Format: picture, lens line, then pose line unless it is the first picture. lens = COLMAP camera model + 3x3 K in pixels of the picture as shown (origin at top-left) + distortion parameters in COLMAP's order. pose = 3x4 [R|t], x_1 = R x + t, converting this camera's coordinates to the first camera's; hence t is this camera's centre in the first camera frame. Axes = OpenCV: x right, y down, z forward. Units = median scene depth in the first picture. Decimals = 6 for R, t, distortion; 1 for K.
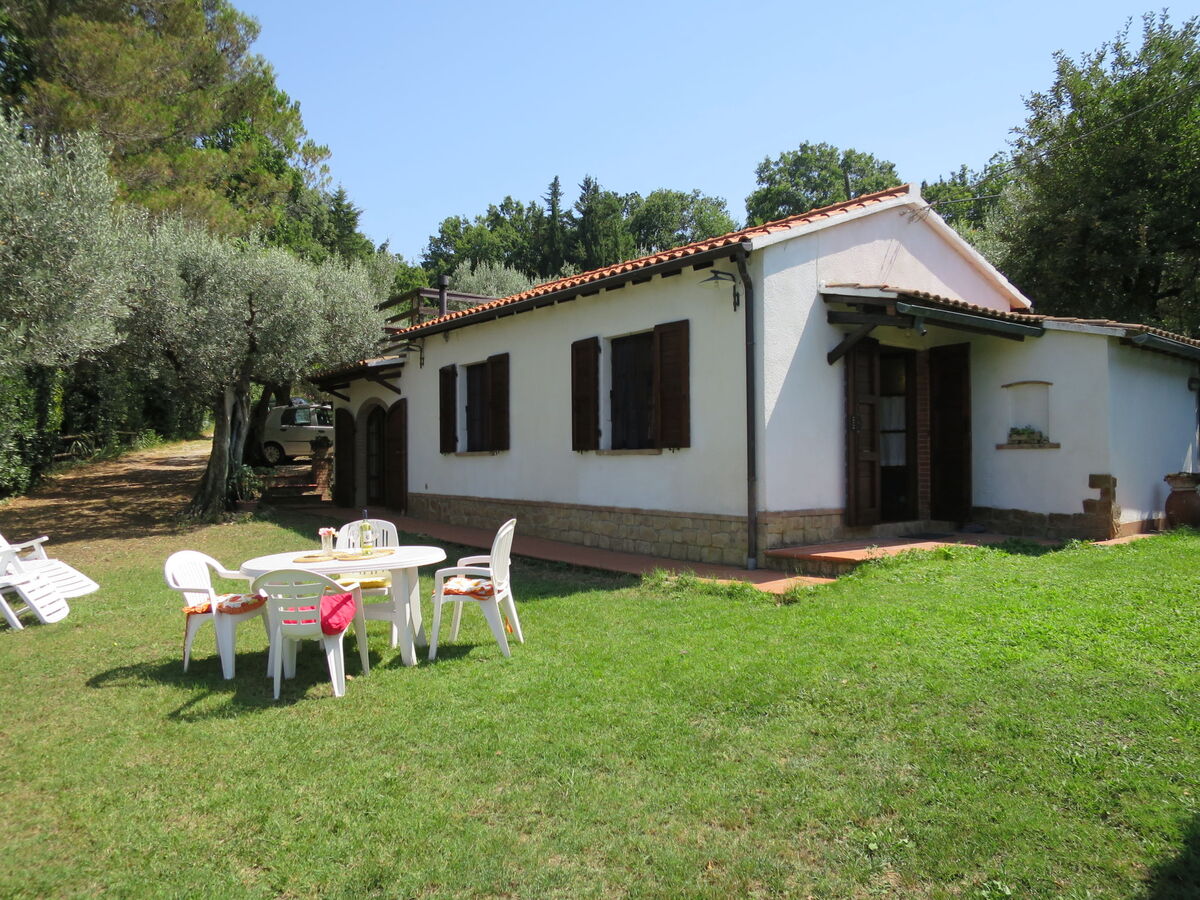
lens RADIAL K [[864.7, 0, 600.0], [0, 864.7, 450.0], [0, 0, 1]] dist [-0.044346, 0.000293]
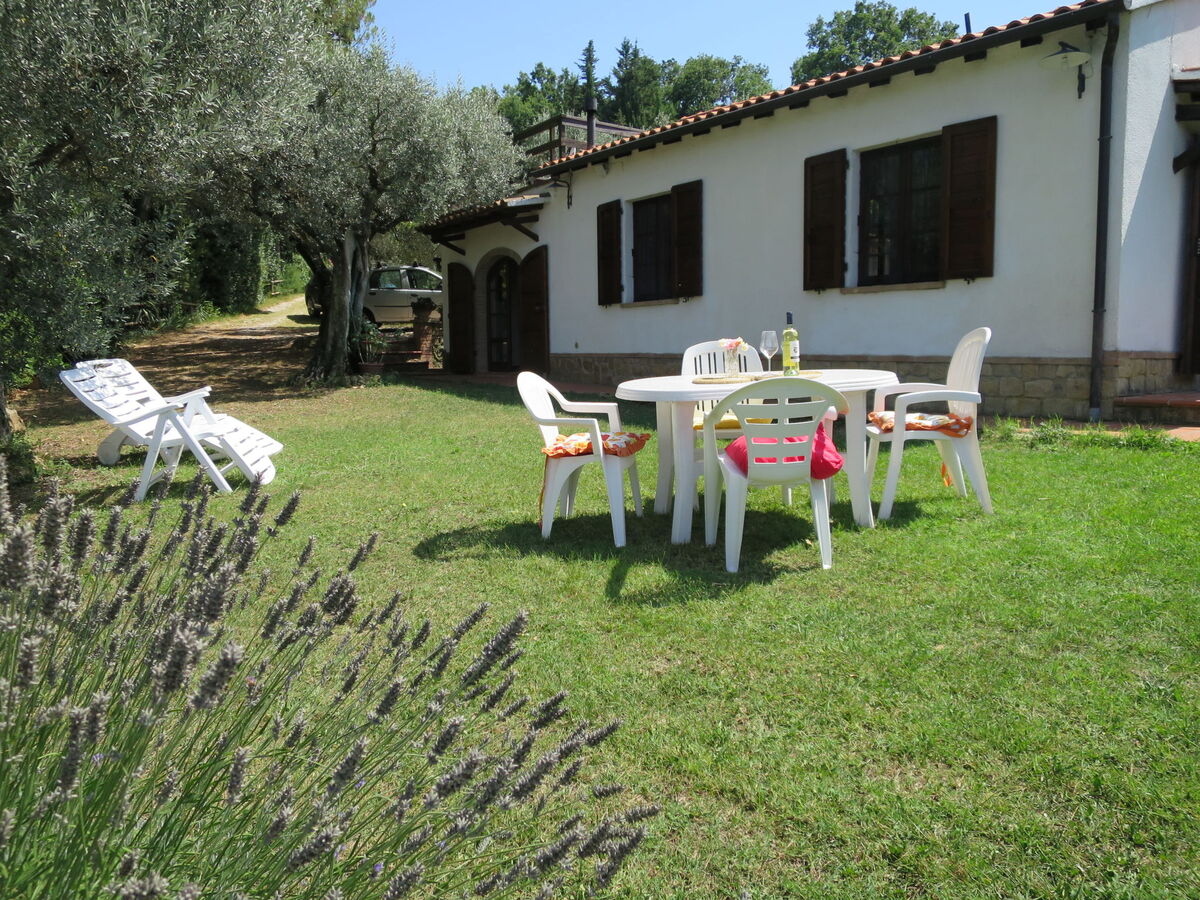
lens RADIAL K [[864.7, 0, 600.0], [0, 864.7, 450.0], [0, 0, 1]] dist [-0.044346, 0.000293]
pose [[0.999921, 0.000340, -0.012553, -0.122629], [0.001249, 0.991986, 0.126339, 0.027143], [0.012495, -0.126345, 0.991908, 0.083186]]
